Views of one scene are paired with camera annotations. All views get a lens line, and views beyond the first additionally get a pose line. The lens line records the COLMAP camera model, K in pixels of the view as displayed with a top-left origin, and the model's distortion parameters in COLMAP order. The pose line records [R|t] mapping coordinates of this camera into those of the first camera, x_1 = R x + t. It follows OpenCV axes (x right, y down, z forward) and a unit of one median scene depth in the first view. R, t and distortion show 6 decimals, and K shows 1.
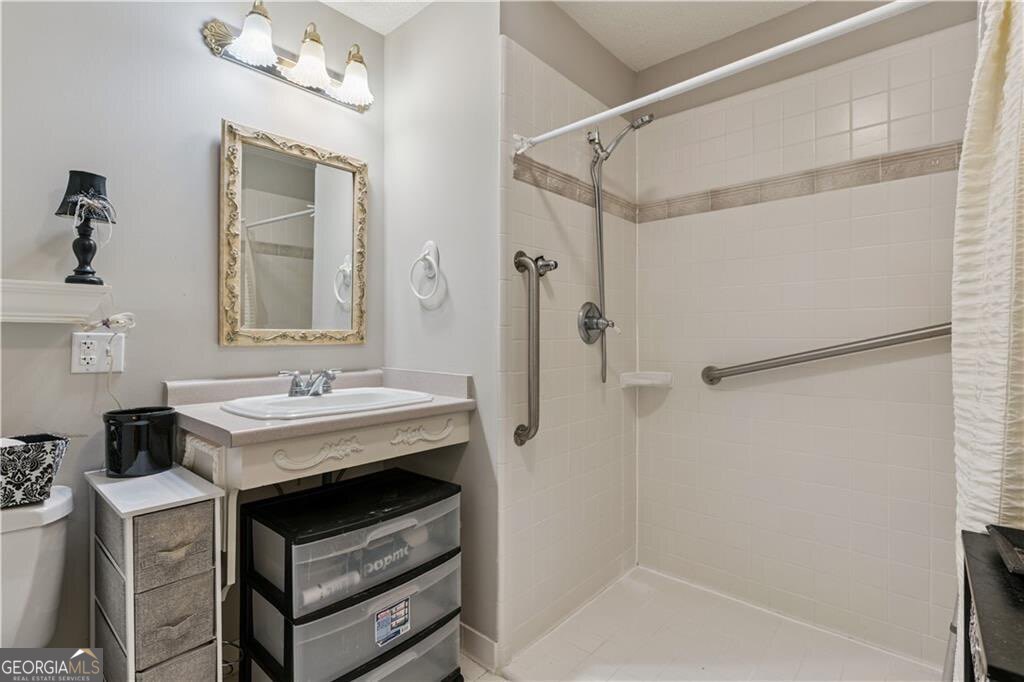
lens RADIAL K [[488.1, 0, 509.2], [0, 488.1, 339.6], [0, 0, 1]] dist [0.001514, -0.000140]
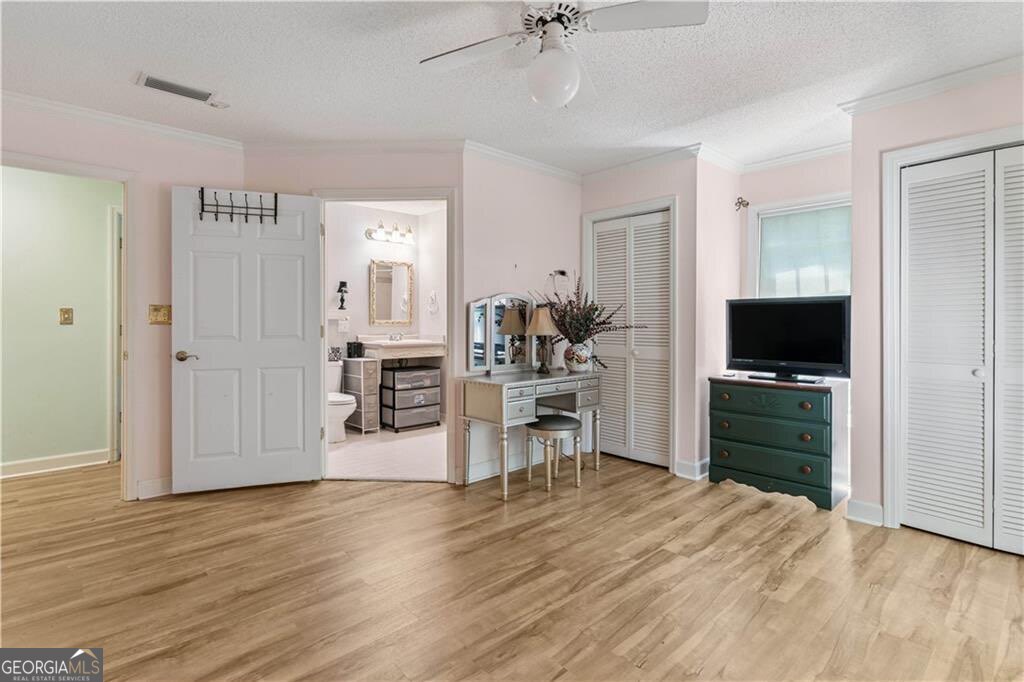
lens RADIAL K [[488.1, 0, 506.3], [0, 488.1, 329.7], [0, 0, 1]] dist [0.001514, -0.000140]
pose [[0.994965, -0.000728, -0.100222, 0.706600], [0.001183, 0.999989, 0.004484, 0.028479], [0.100217, -0.004580, 0.994955, -2.344187]]
